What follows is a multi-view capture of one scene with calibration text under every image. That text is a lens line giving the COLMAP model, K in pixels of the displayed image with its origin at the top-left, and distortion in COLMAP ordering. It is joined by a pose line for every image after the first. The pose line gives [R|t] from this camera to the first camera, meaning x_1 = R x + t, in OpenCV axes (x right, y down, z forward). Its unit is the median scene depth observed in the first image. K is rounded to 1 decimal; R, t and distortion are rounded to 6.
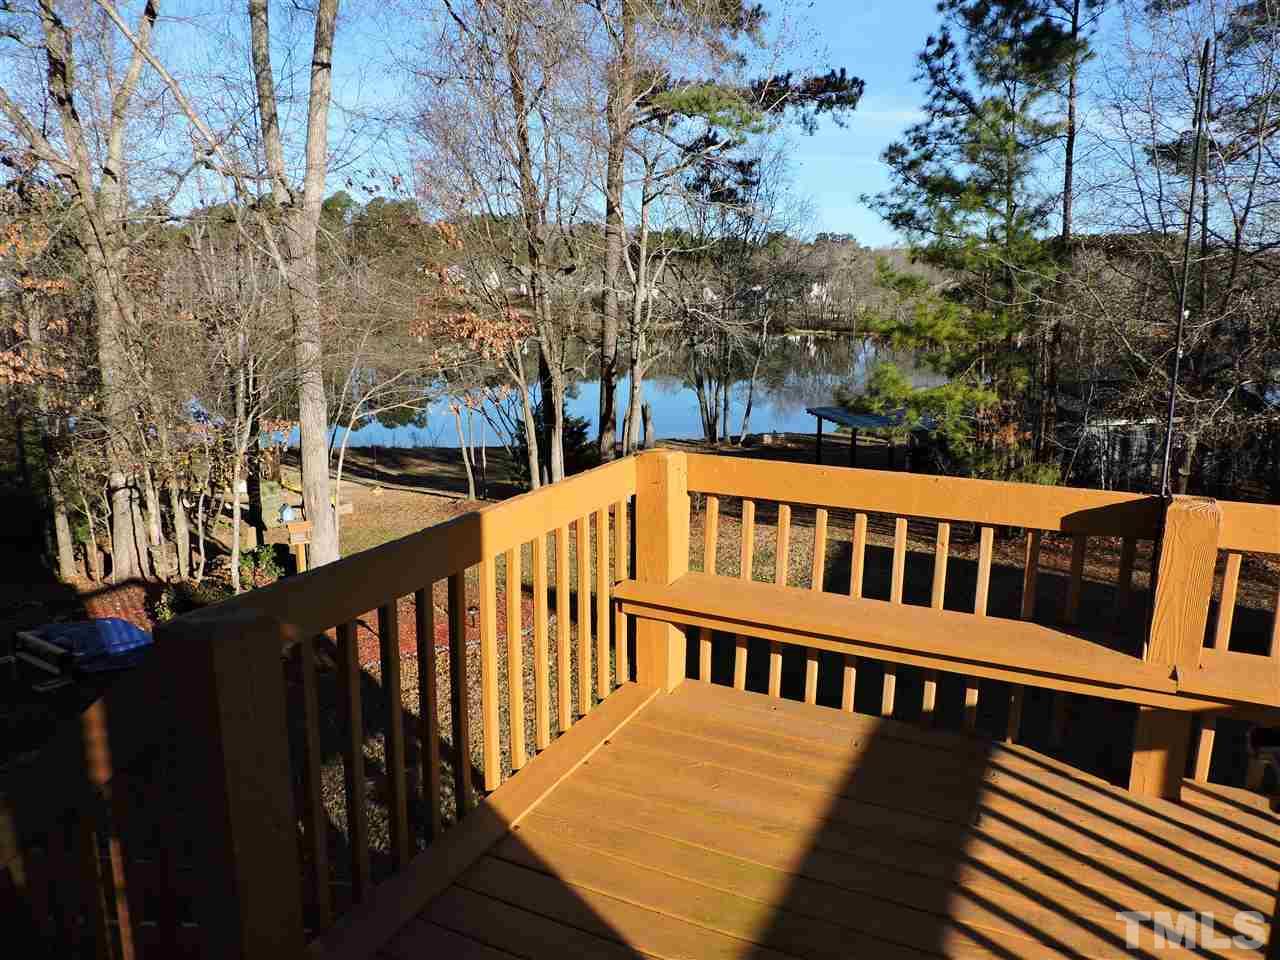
lens RADIAL K [[916.8, 0, 642.4], [0, 916.8, 482.3], [0, 0, 1]] dist [-0.013554, -0.003500]
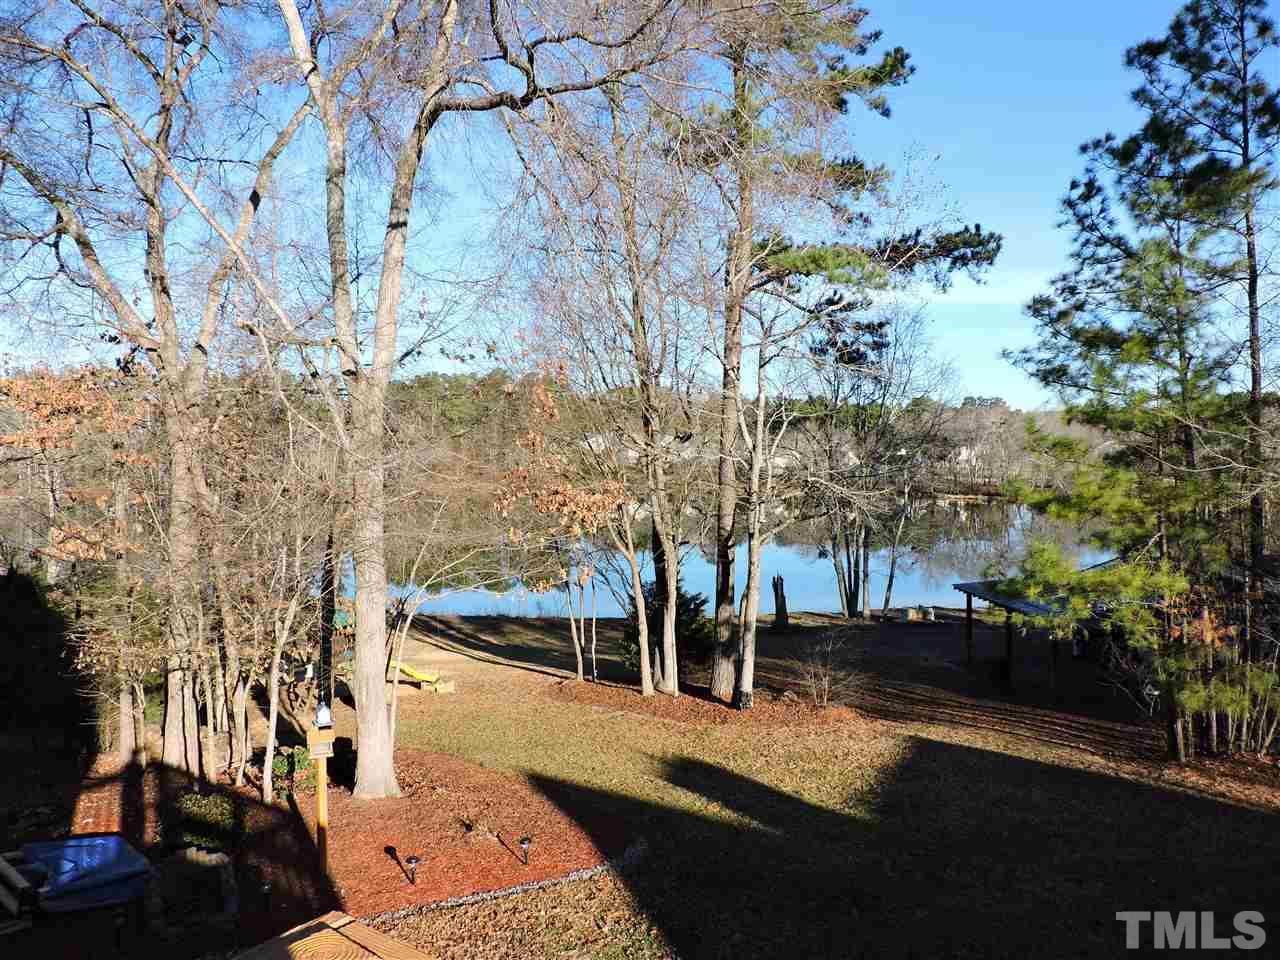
lens RADIAL K [[916.8, 0, 642.4], [0, 916.8, 482.3], [0, 0, 1]] dist [-0.013554, -0.003500]
pose [[0.987824, -0.006618, -0.155438, 0.030387], [-0.021154, 0.984102, -0.176339, -0.023681], [0.154134, 0.177480, 0.971979, 0.103583]]
